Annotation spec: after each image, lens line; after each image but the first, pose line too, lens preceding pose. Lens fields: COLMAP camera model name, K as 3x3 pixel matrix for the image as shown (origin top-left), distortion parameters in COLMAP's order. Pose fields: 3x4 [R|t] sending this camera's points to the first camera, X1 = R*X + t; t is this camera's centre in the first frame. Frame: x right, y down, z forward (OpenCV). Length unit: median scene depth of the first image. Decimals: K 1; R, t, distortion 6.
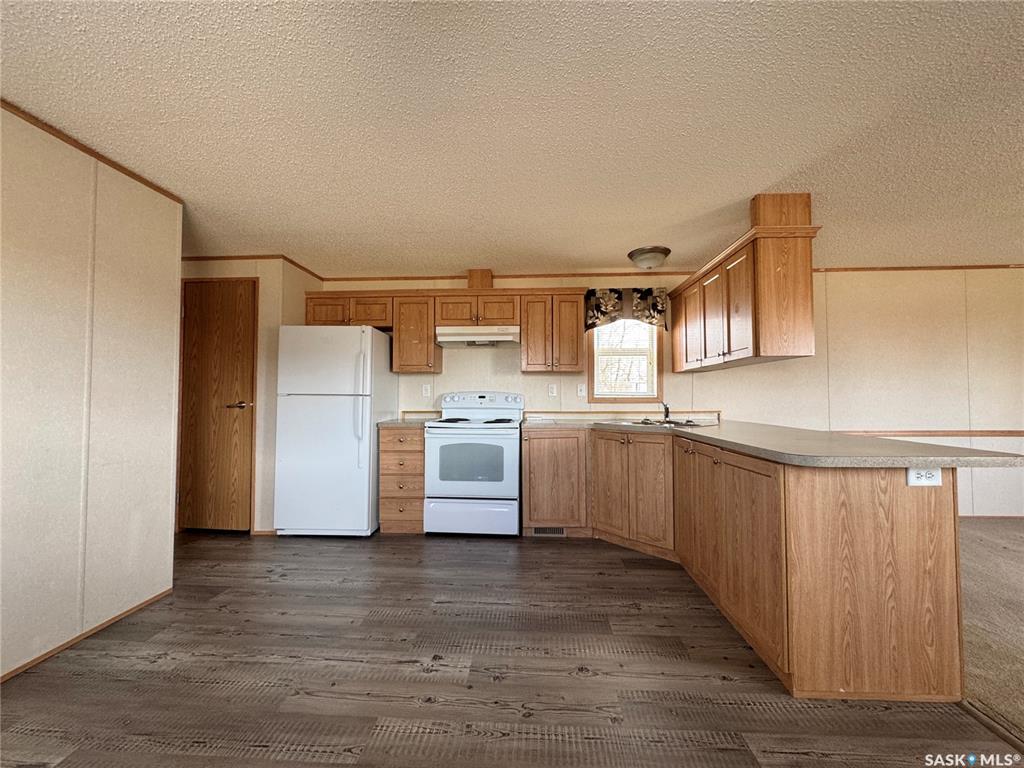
lens RADIAL K [[415.5, 0, 506.5], [0, 415.5, 384.5], [0, 0, 1]] dist [-0.002657, -0.000005]
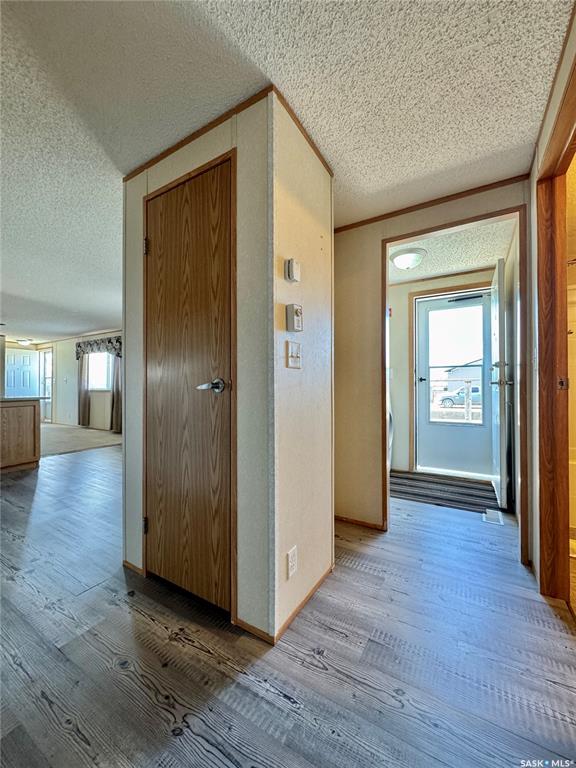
lens RADIAL K [[311.7, 0, 292.6], [0, 311.7, 383.2], [0, 0, 1]] dist [-0.002657, -0.000005]
pose [[-0.894595, 0.004002, 0.446859, -1.075295], [-0.014666, 0.999158, -0.038308, 0.055379], [-0.446636, -0.040823, -0.893784, 1.094450]]
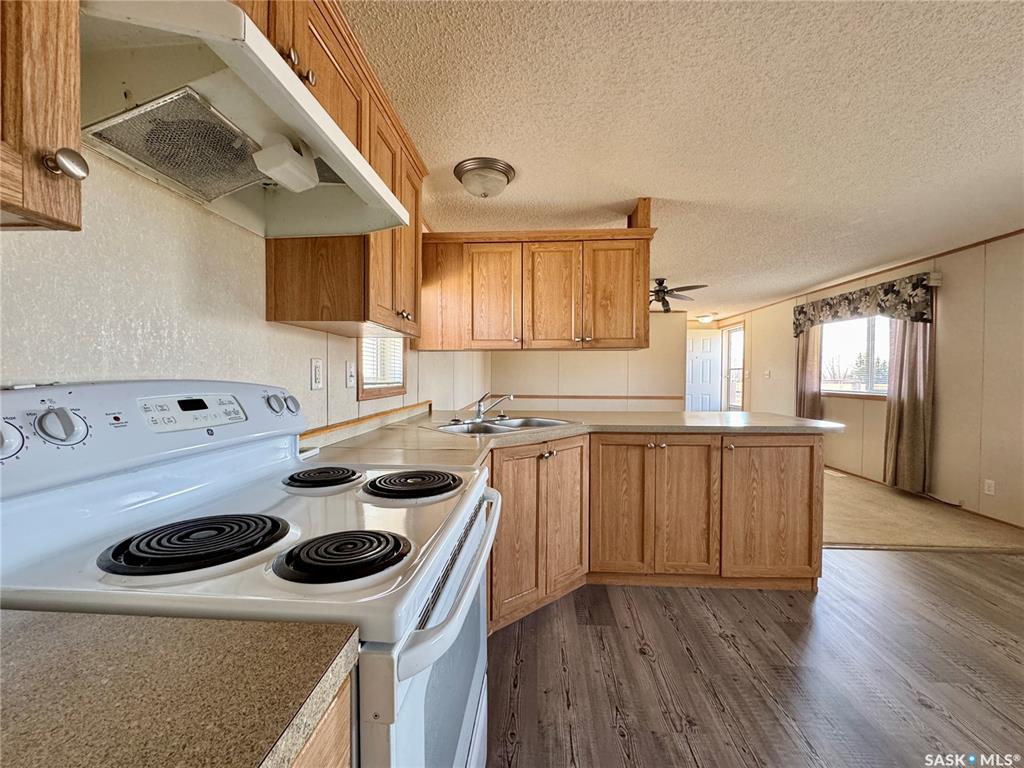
lens RADIAL K [[415.5, 0, 502.9], [0, 415.5, 382.2], [0, 0, 1]] dist [-0.002657, -0.000005]
pose [[-0.010218, -0.018202, 0.999782, -0.340969], [-0.031024, 0.999359, 0.017877, 0.010079], [-0.999466, -0.030834, -0.010776, 0.979538]]
